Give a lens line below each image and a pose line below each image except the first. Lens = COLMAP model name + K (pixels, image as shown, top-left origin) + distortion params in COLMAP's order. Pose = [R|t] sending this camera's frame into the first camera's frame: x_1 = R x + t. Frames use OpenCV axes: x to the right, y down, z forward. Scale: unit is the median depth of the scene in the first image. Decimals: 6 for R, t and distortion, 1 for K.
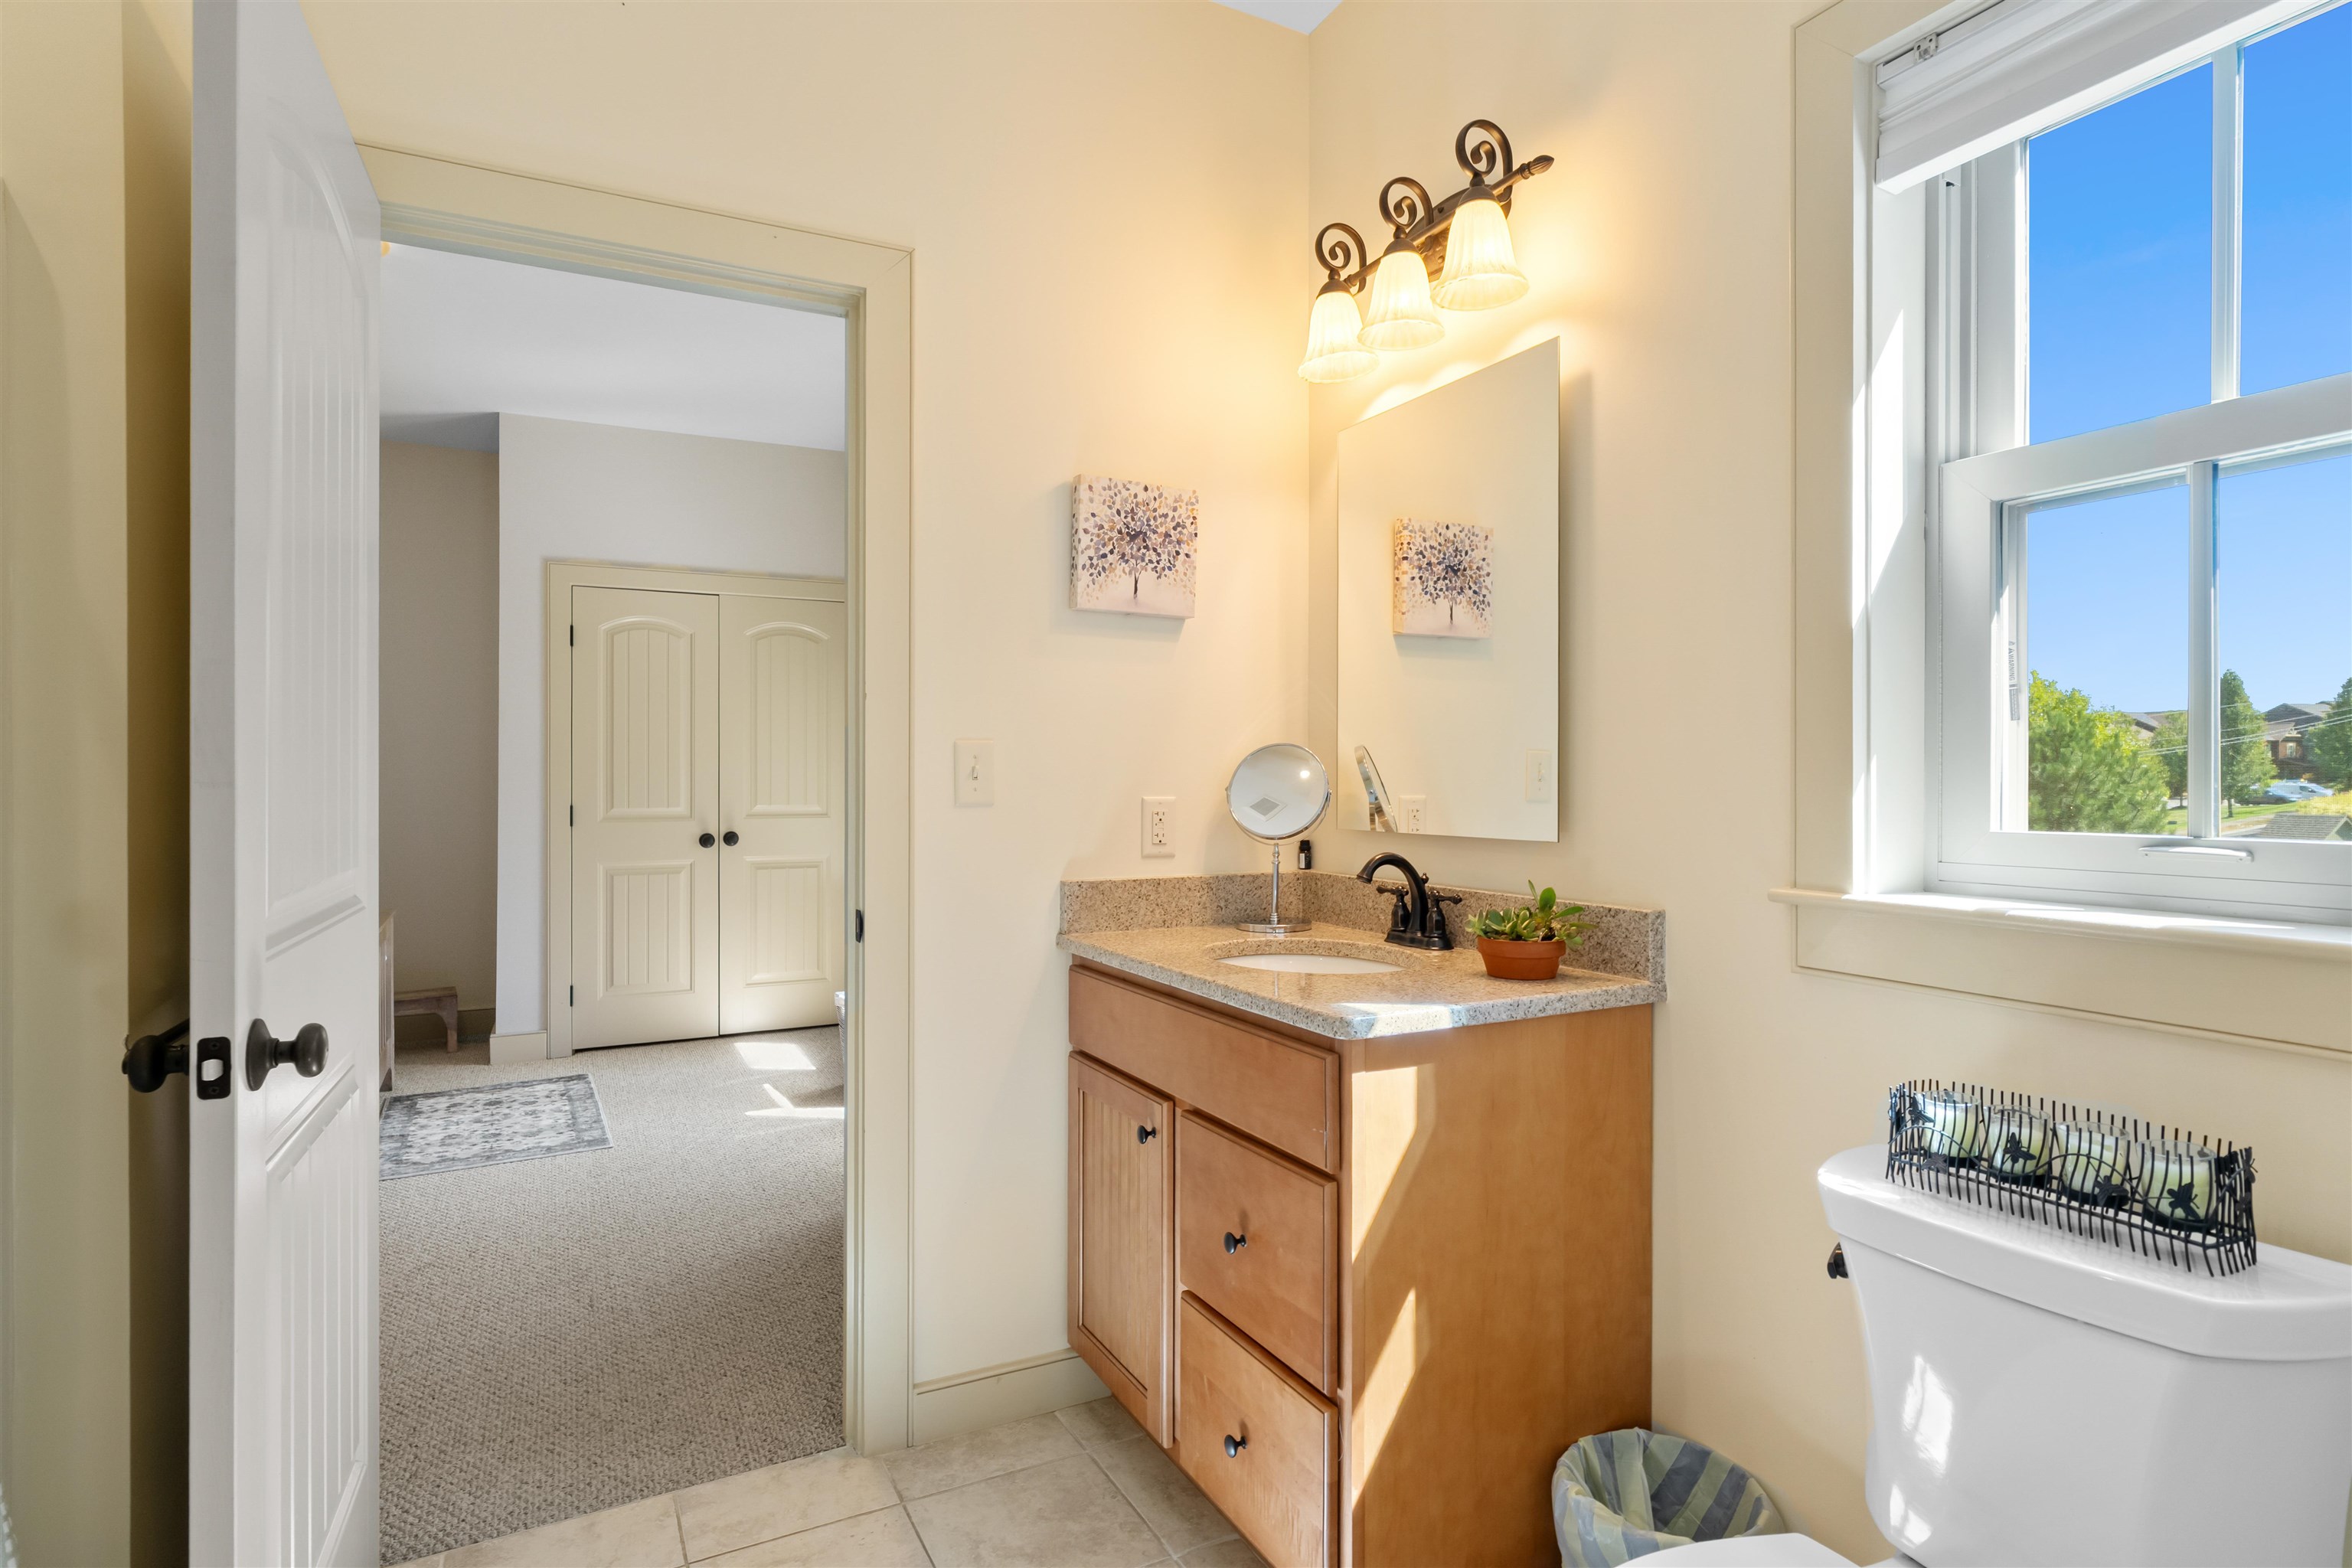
lens RADIAL K [[1209.8, 0, 1171.8], [0, 1209.8, 763.9], [0, 0, 1]] dist [-0.001603, 0.001044]
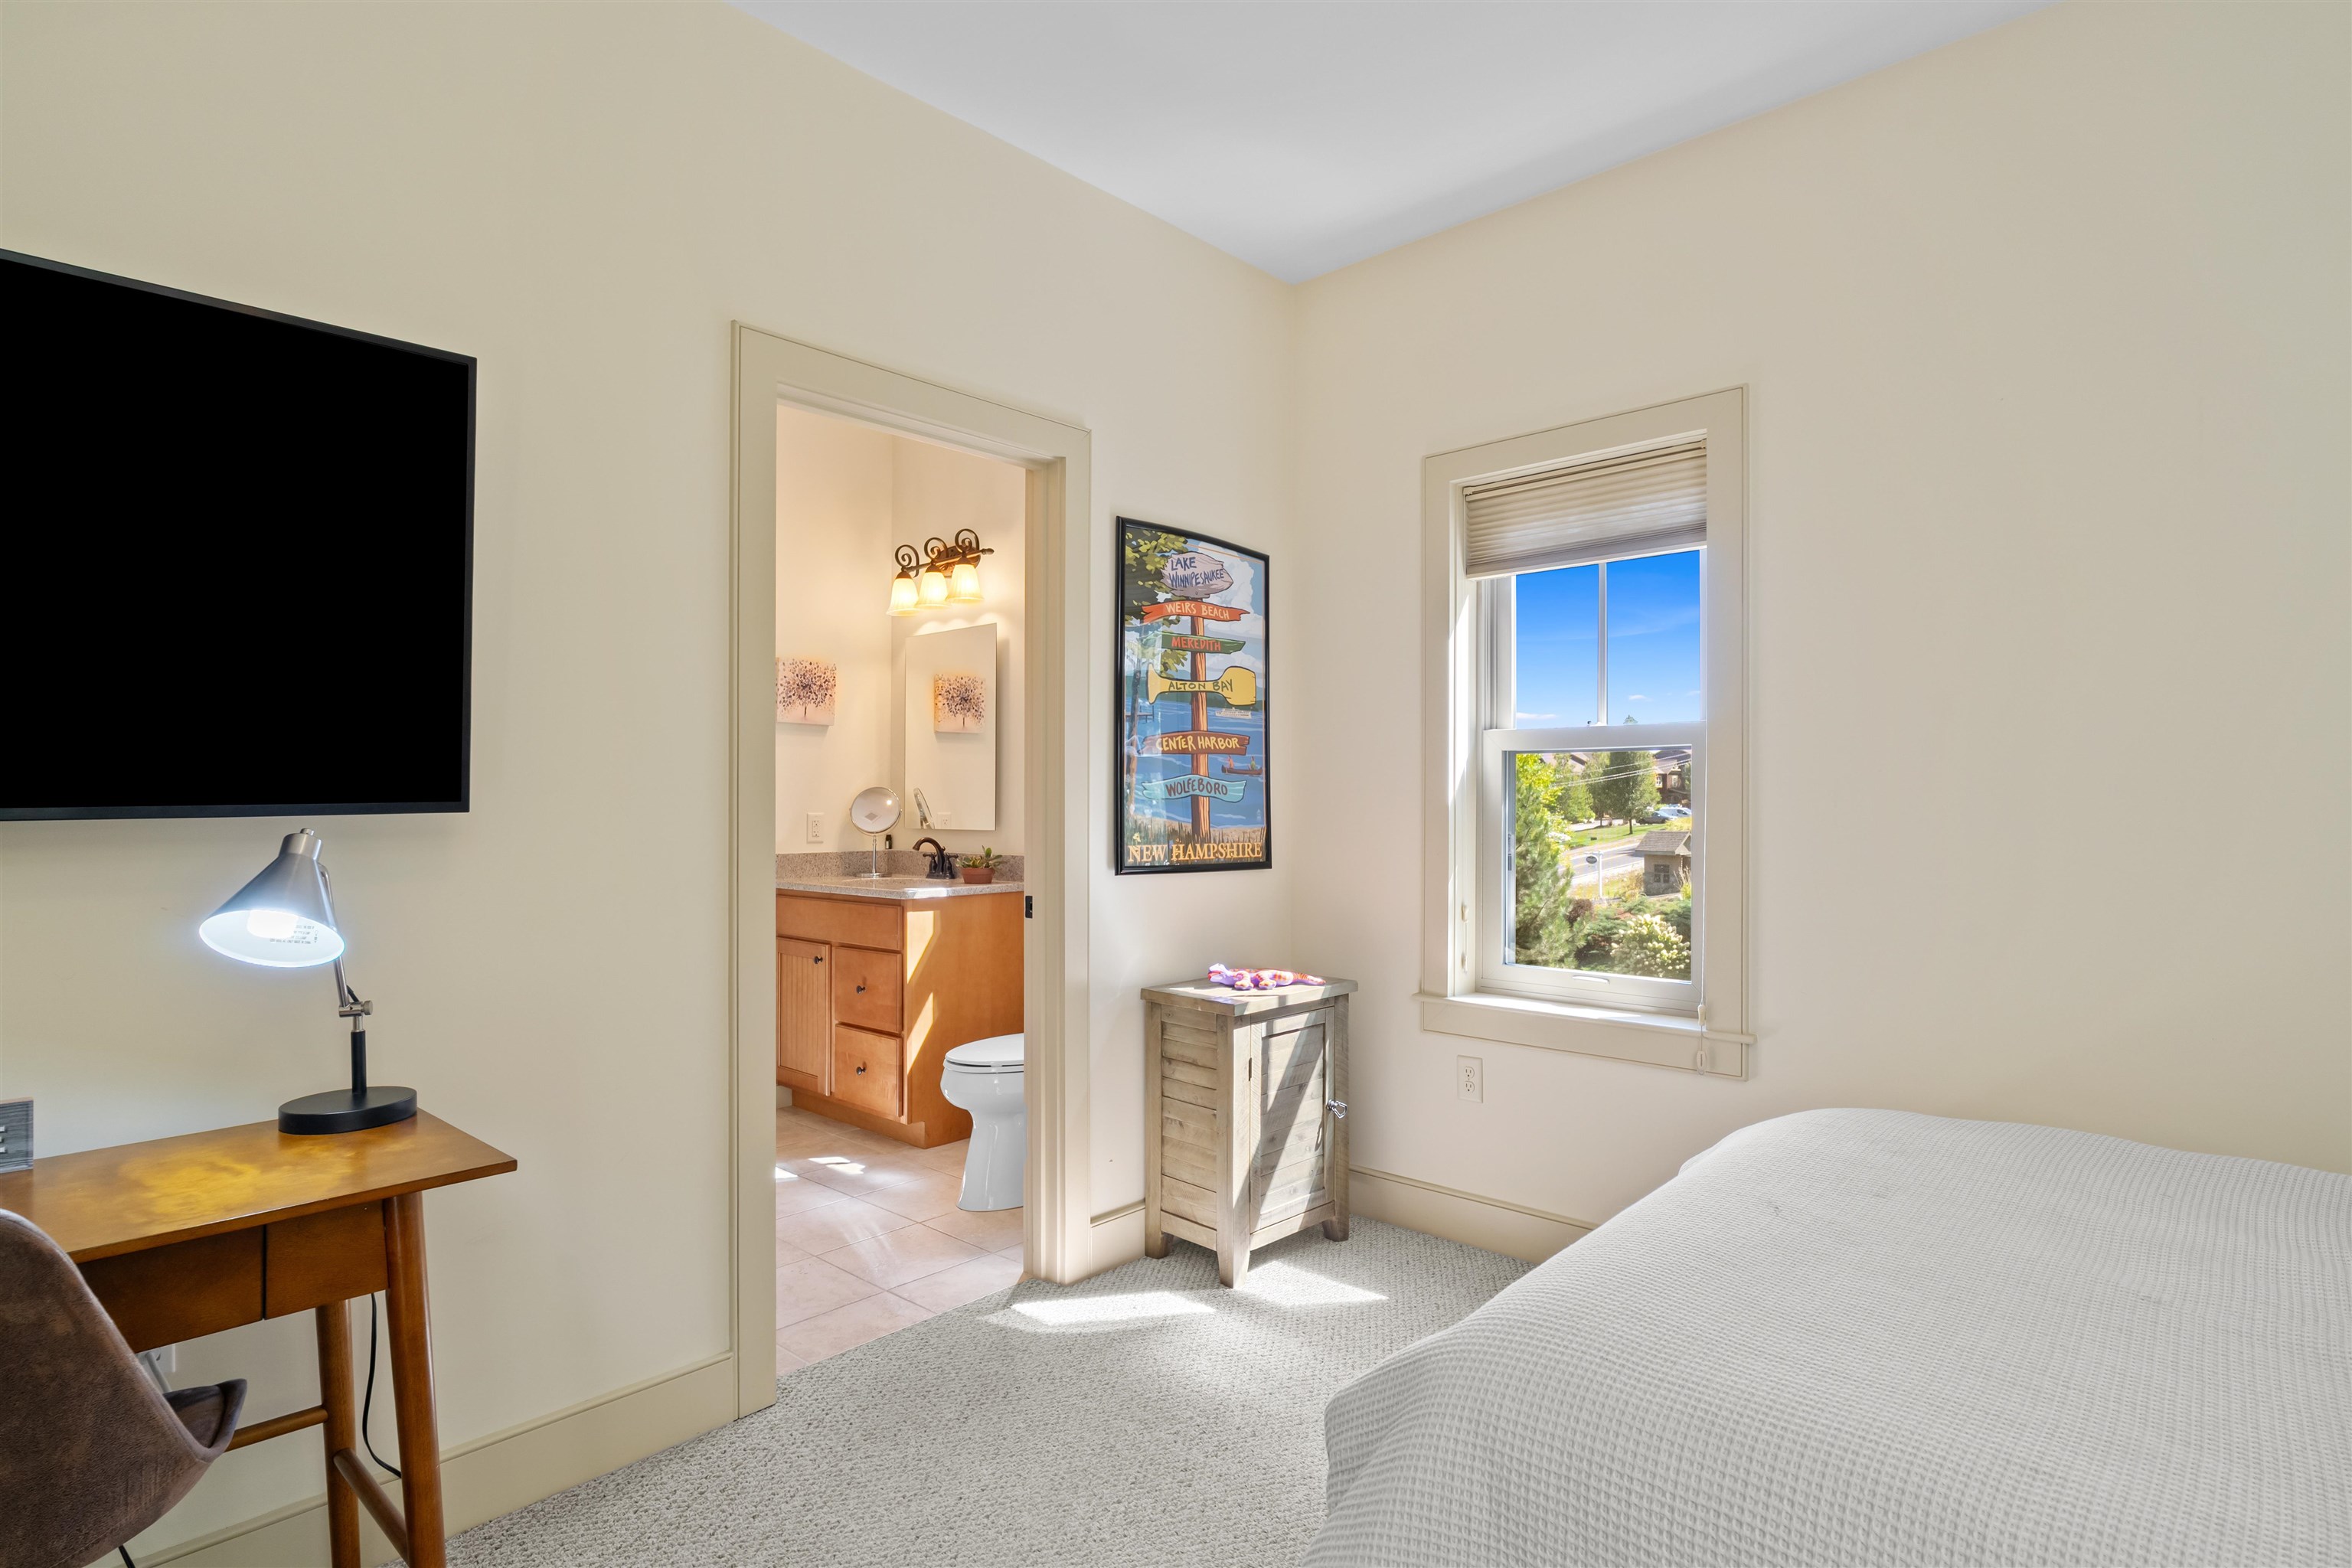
lens RADIAL K [[1207.8, 0, 1172.2], [0, 1207.8, 797.9], [0, 0, 1]] dist [-0.001974, 0.000384]
pose [[0.941385, 0.001832, 0.337329, -0.161514], [-0.004476, 0.999965, 0.007061, -0.019170], [-0.337305, -0.008157, 0.941360, -1.370469]]
